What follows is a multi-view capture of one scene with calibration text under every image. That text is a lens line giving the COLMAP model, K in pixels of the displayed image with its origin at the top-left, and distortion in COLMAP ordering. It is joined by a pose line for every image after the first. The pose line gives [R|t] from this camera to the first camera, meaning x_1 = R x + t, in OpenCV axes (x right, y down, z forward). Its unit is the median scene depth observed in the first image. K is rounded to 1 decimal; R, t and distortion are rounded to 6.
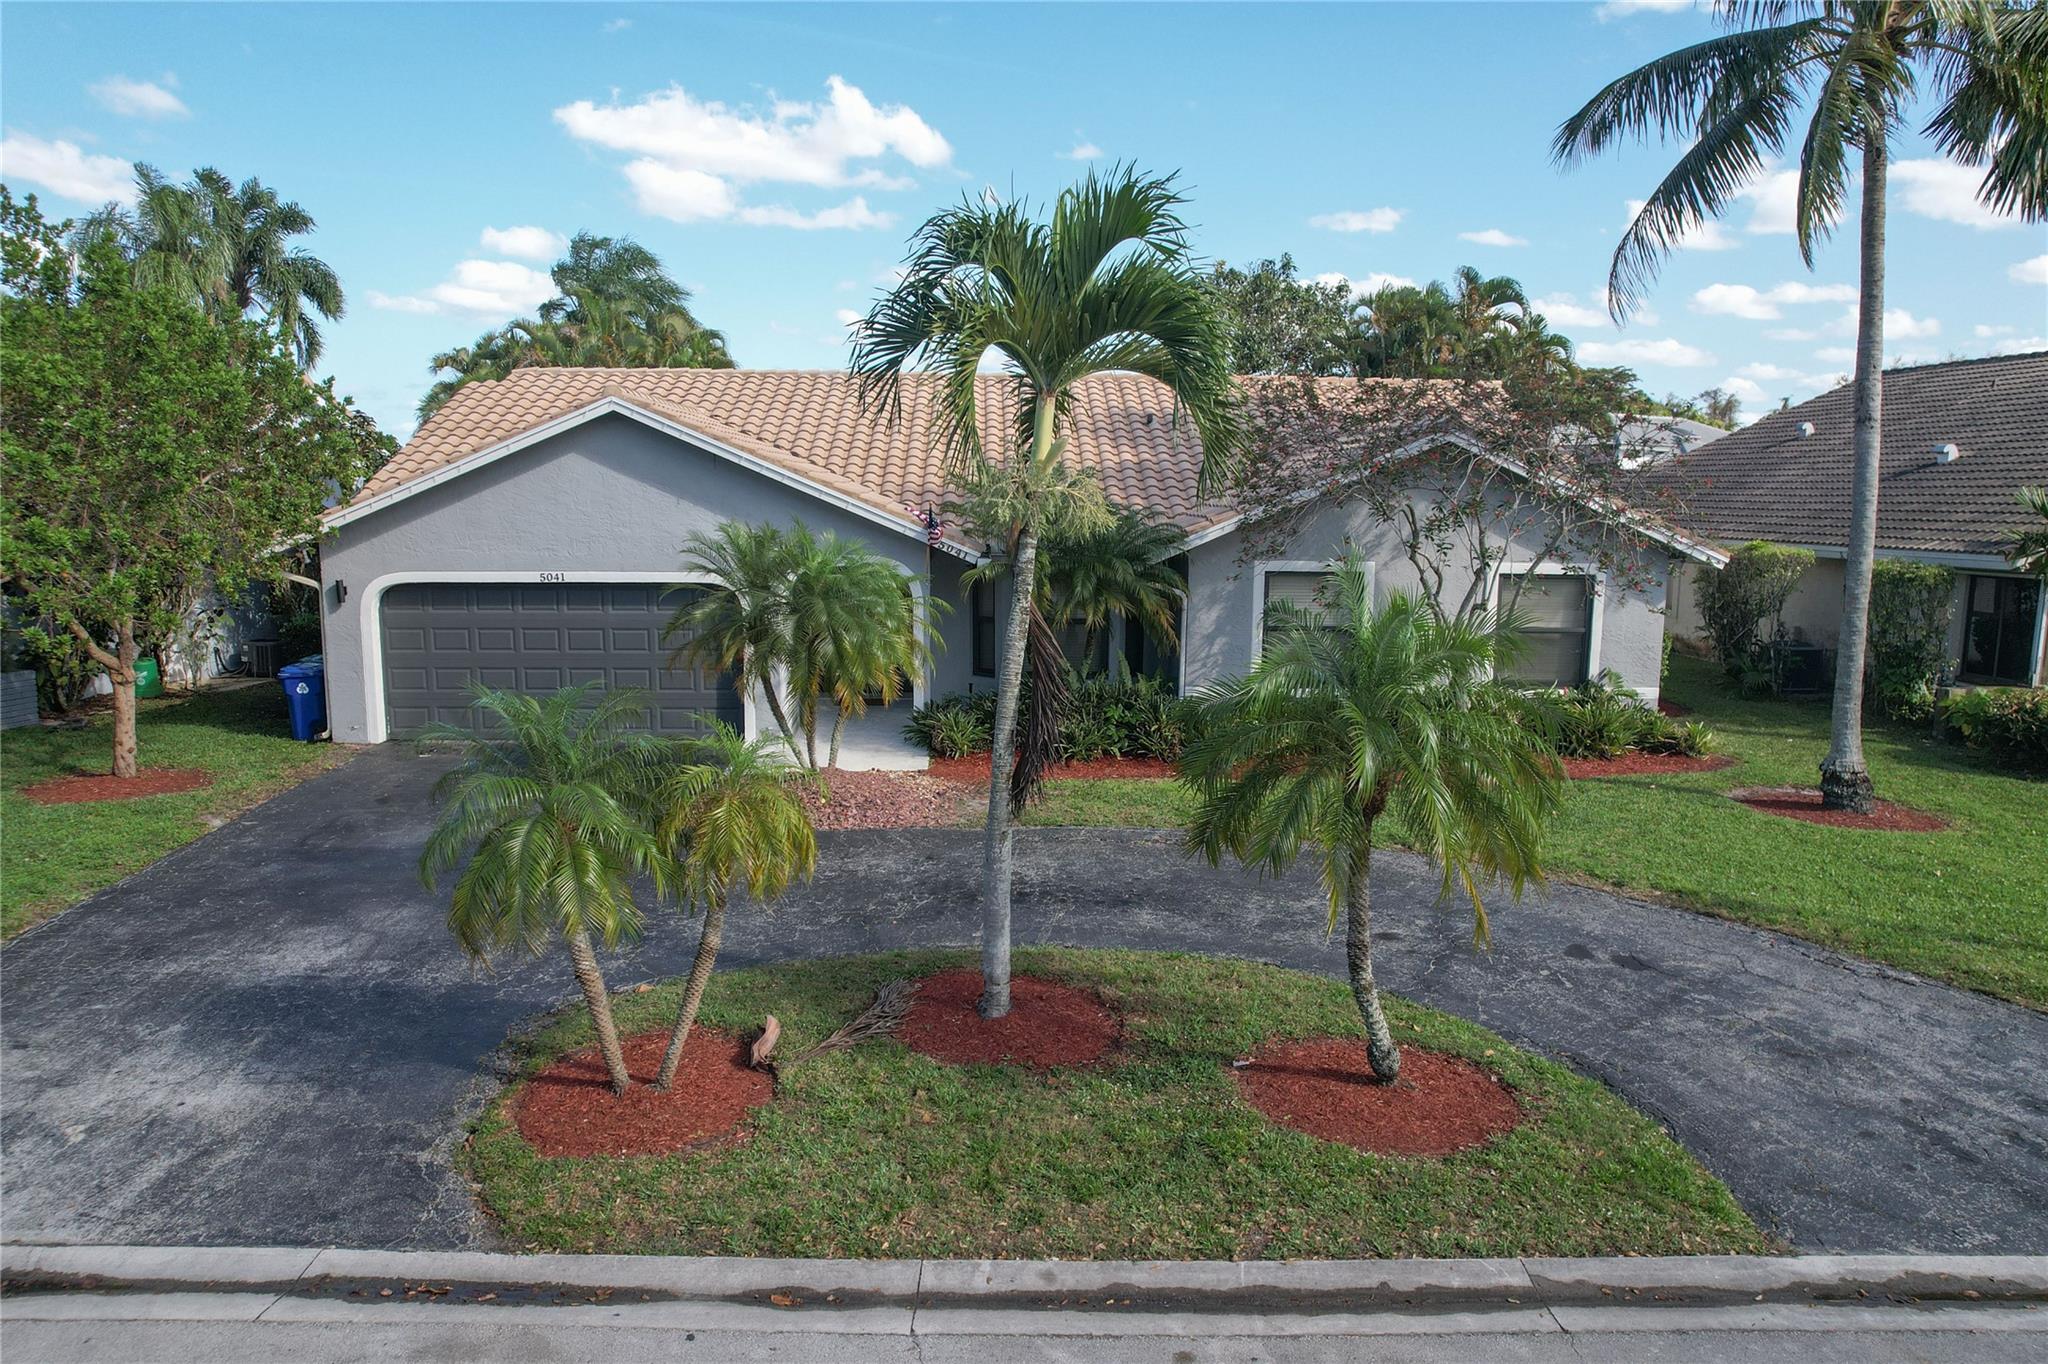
lens RADIAL K [[1318.7, 0, 1018.5], [0, 1318.7, 664.1], [0, 0, 1]] dist [-0.032939, 0.014247]
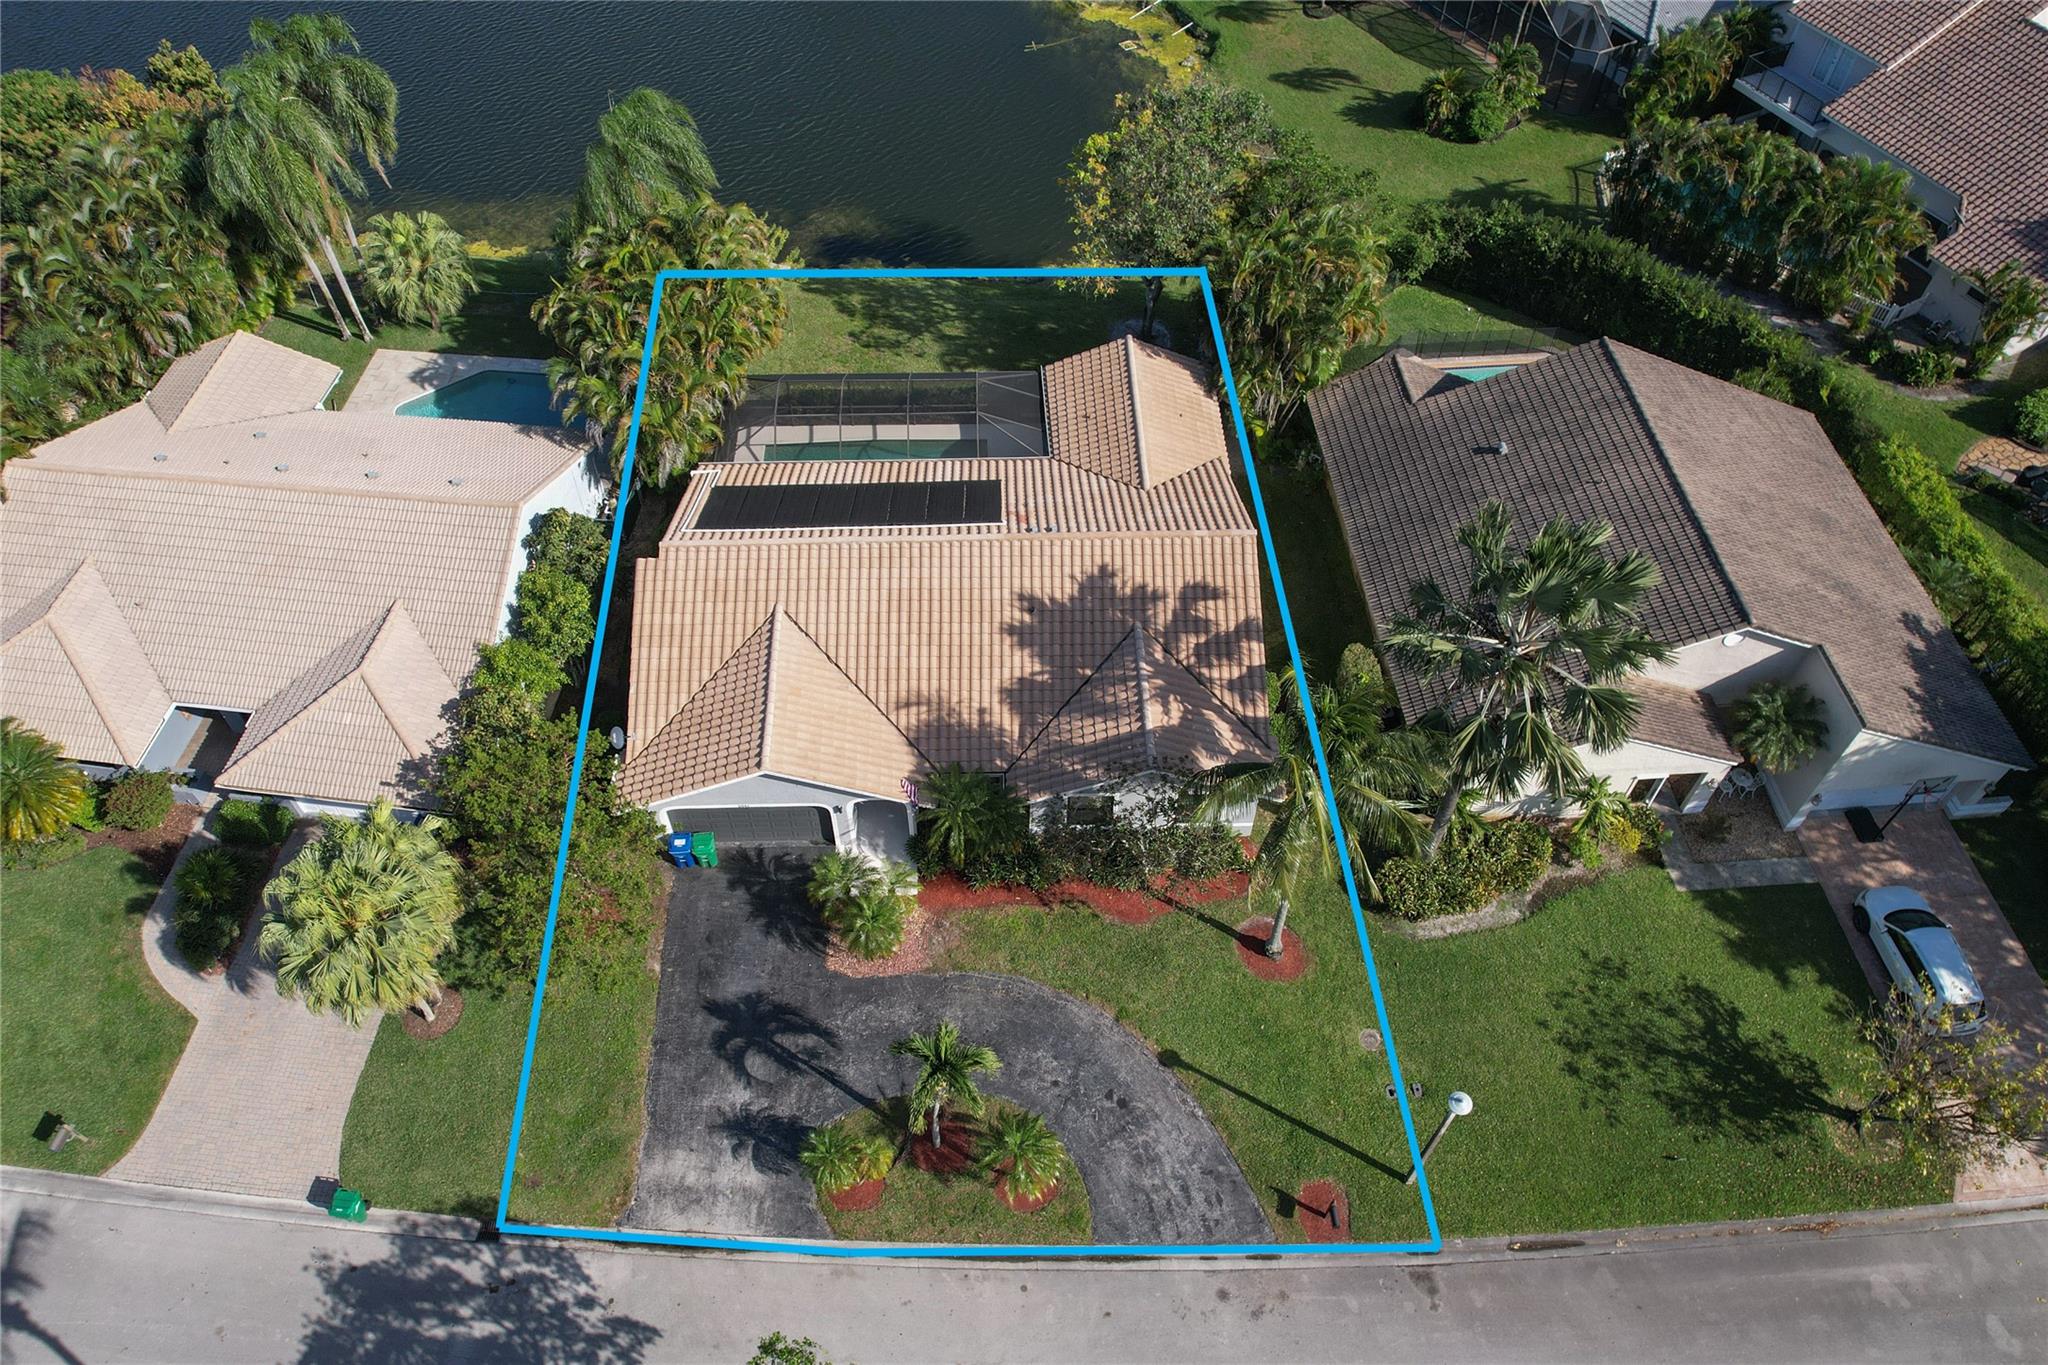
lens RADIAL K [[1350.7, 0, 972.6], [0, 1350.7, 705.7], [0, 0, 1]] dist [-0.033034, 0.009455]
pose [[0.999272, 0.010661, -0.036637, 0.198579], [0.017446, 0.726272, 0.687186, -3.057570], [0.033935, -0.687325, 0.725557, -0.890736]]
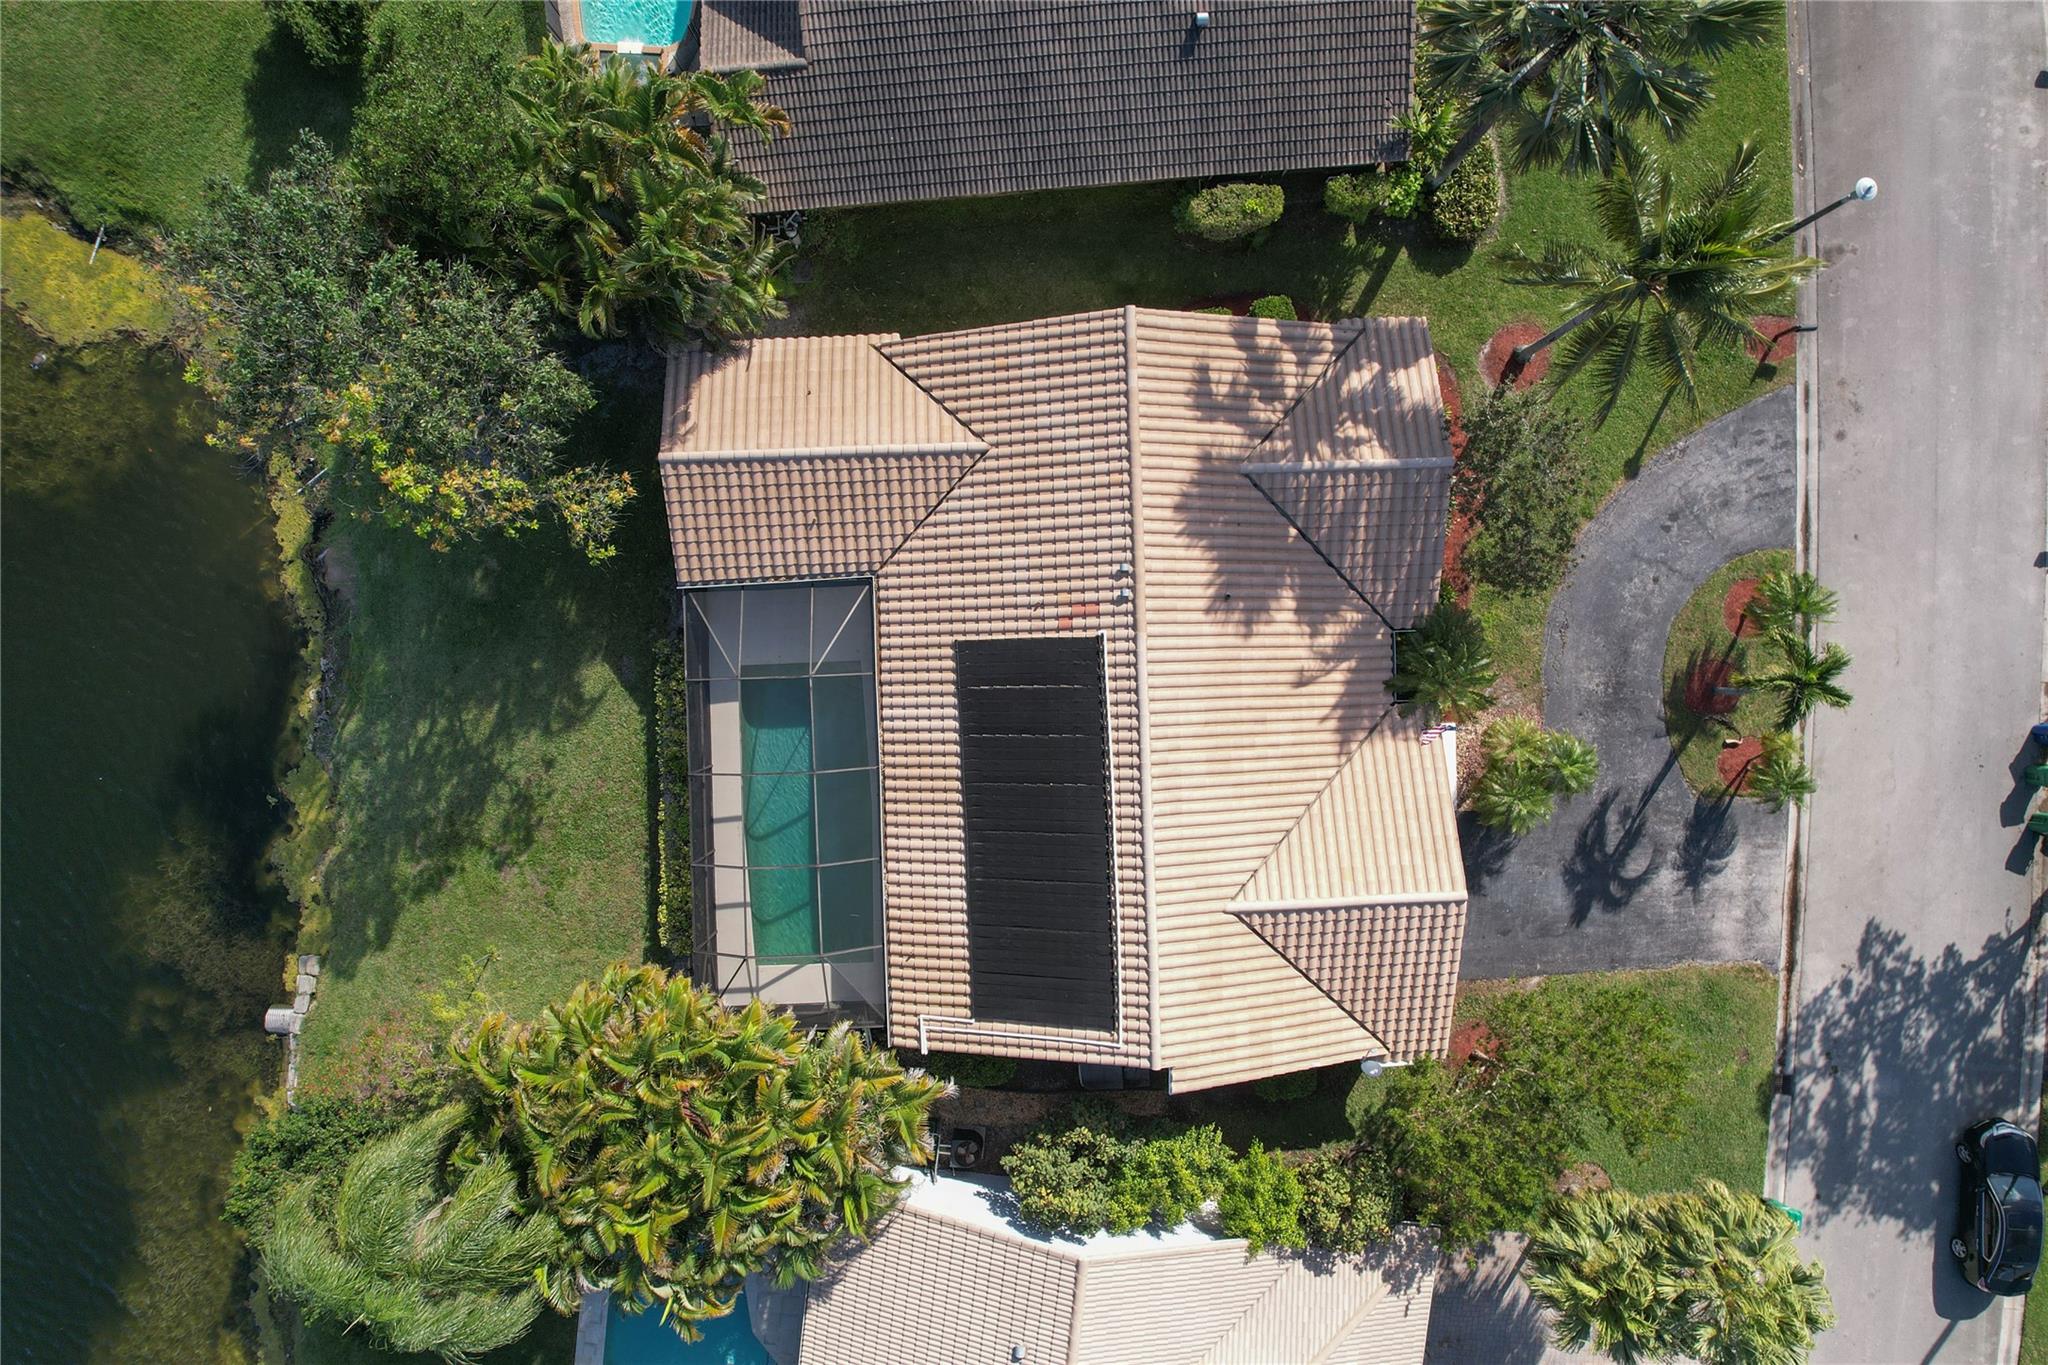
lens RADIAL K [[1248.9, 0, 1015.8], [0, 1248.9, 698.6], [0, 0, 1]] dist [-0.035617, 0.008327]
pose [[0.003058, -0.999183, -0.040297, 0.098930], [0.170744, -0.039184, 0.984536, -3.577207], [-0.985311, -0.009891, 0.170485, 2.255860]]
